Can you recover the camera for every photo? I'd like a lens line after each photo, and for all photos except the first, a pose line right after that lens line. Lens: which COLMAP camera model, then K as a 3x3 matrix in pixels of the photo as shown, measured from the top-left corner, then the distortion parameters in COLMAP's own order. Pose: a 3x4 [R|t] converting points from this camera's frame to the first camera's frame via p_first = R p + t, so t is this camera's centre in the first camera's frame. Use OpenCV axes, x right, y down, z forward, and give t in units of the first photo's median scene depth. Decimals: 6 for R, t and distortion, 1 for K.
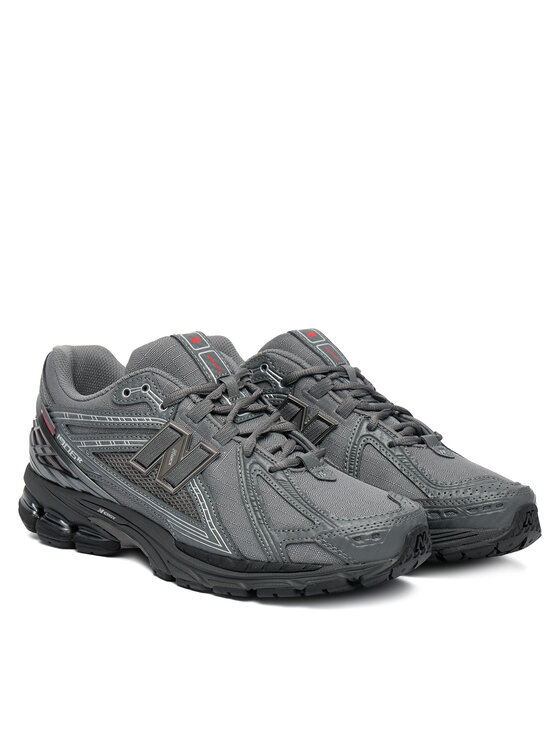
lens RADIAL K [[1984.6, 0, 280.0], [0, 1984.6, 373.0], [0, 0, 1]] dist [0.015941, 0.036799]
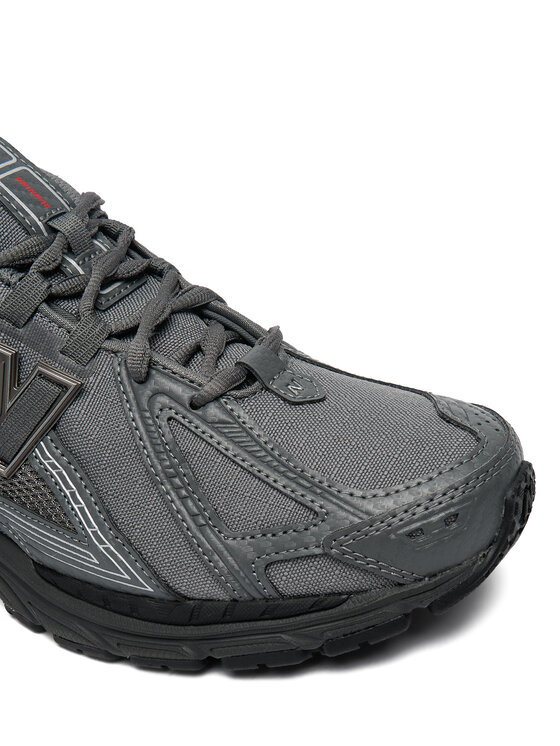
lens RADIAL K [[762.4, 0, 280.0], [0, 762.4, 373.0], [0, 0, 1]] dist [-0.010212, -0.001601]
pose [[0.963369, -0.210613, 0.166019, -0.013834], [0.153534, 0.940712, 0.302471, -0.012265], [-0.219880, -0.265902, 0.938589, 0.820197]]
